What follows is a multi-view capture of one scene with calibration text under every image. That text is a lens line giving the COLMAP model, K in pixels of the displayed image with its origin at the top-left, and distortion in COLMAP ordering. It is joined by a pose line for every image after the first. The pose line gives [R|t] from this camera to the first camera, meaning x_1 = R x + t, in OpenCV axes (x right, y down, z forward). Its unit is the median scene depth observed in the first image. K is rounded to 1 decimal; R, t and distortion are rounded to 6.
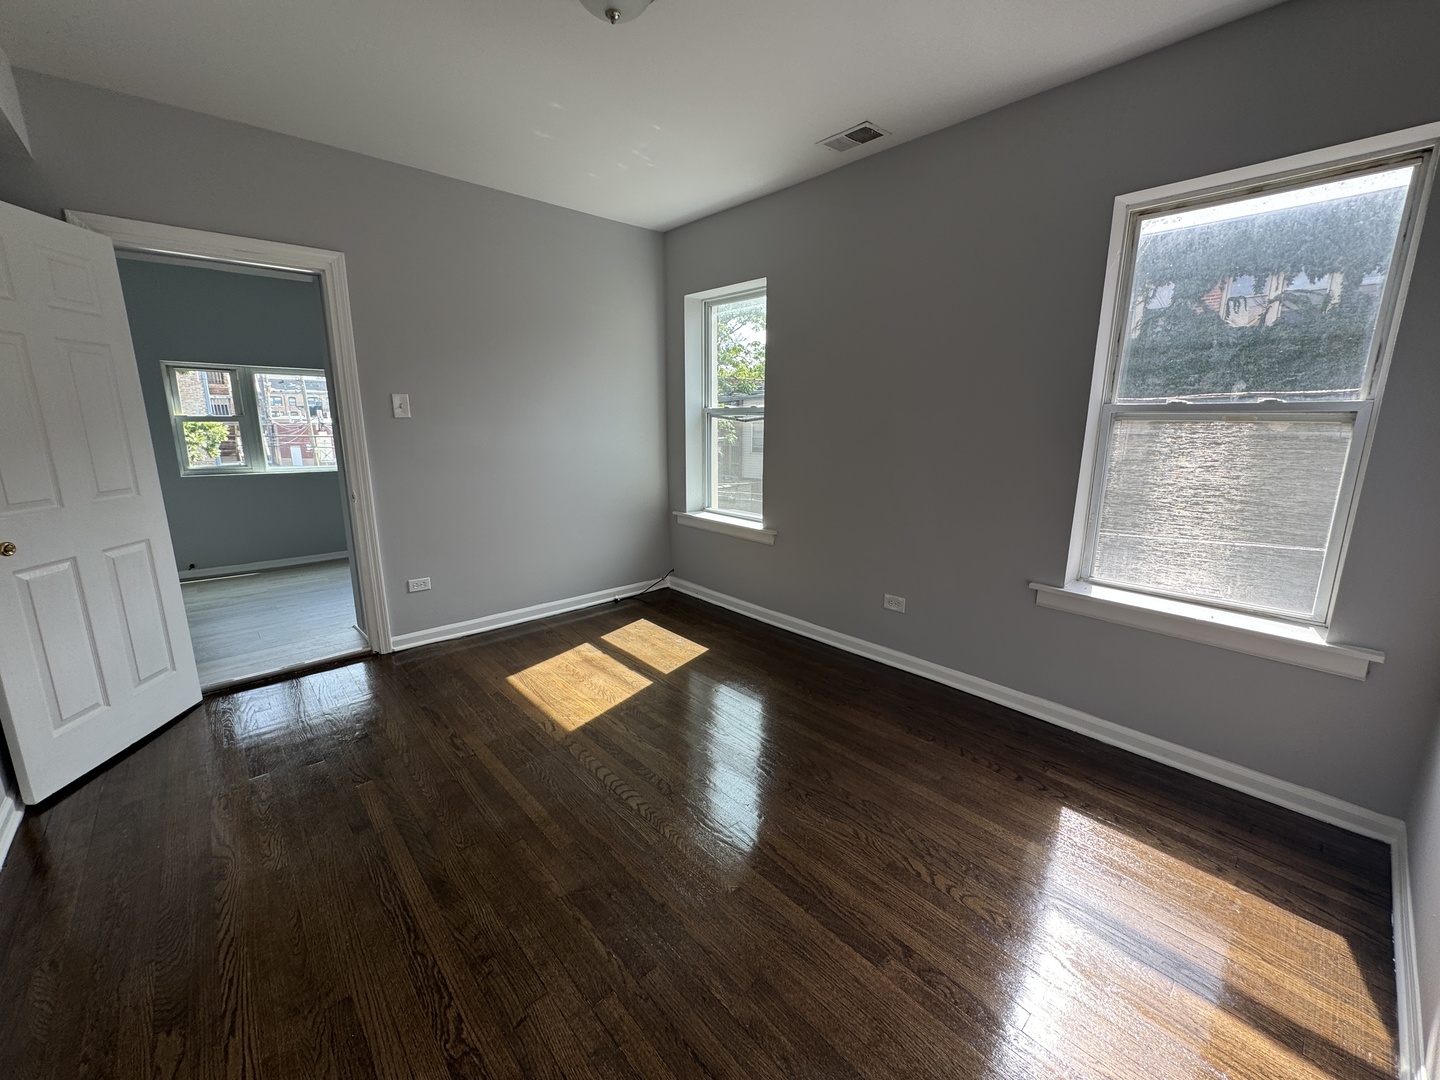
lens RADIAL K [[577.5, 0, 718.2], [0, 577.5, 537.7], [0, 0, 1]] dist [-0.001764, 0.000023]
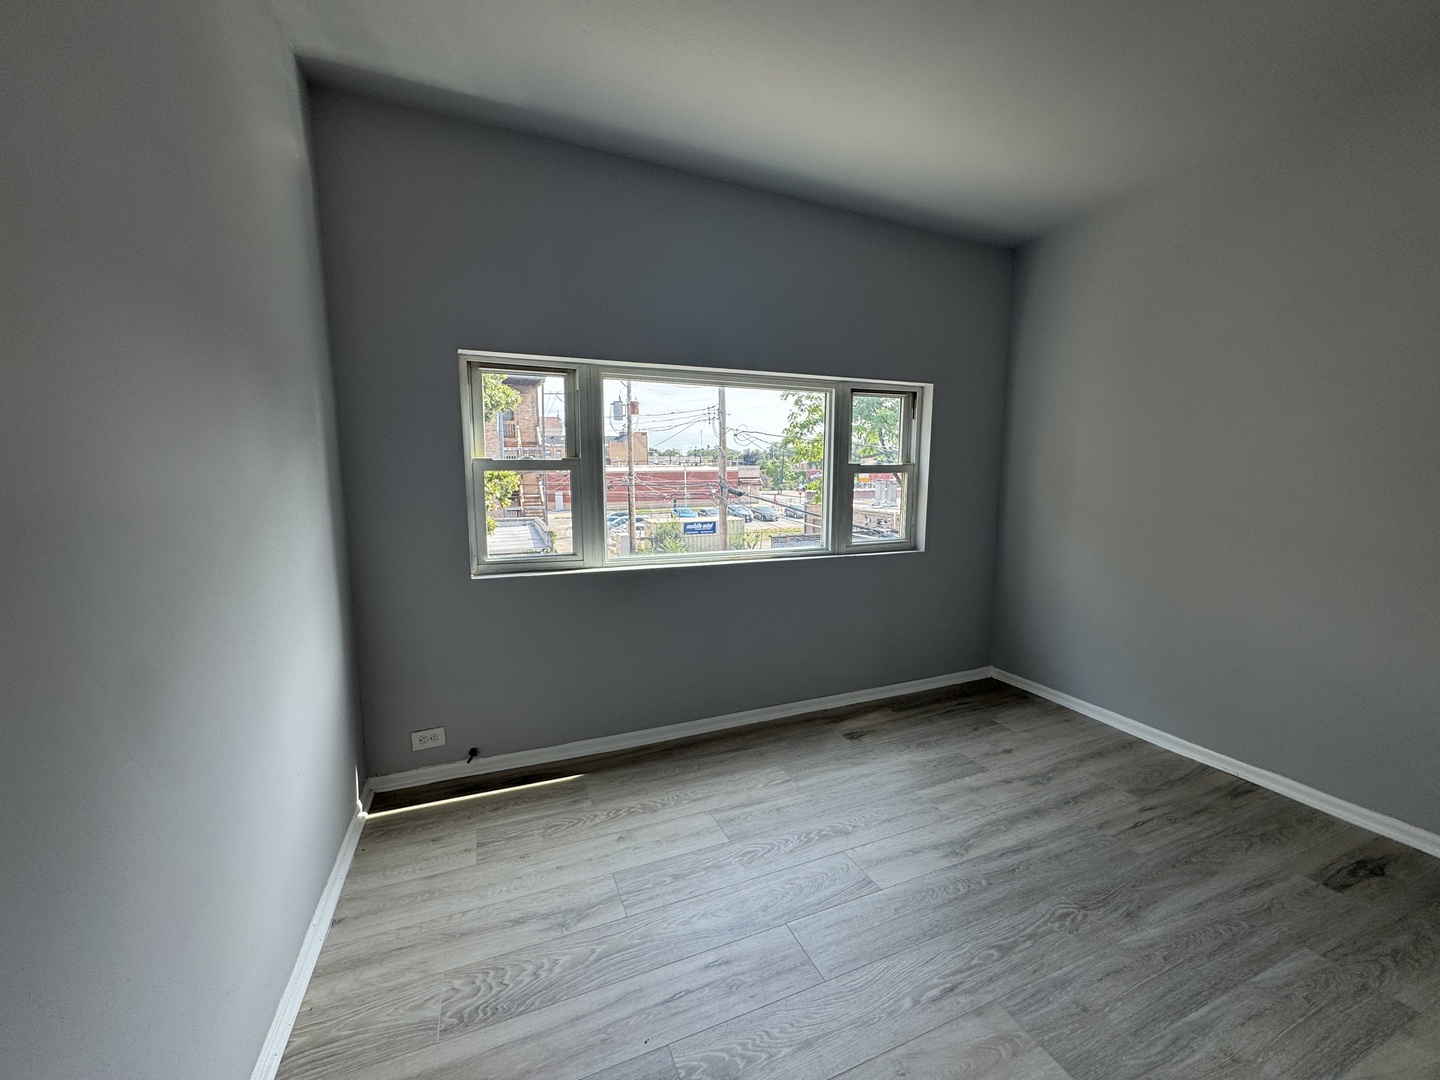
lens RADIAL K [[577.5, 0, 718.2], [0, 577.5, 537.7], [0, 0, 1]] dist [-0.001764, 0.000023]
pose [[0.938424, 0.034768, -0.343732, -0.388688], [-0.062446, 0.995606, -0.069780, -0.083365], [0.339796, 0.086948, 0.936472, 0.416829]]
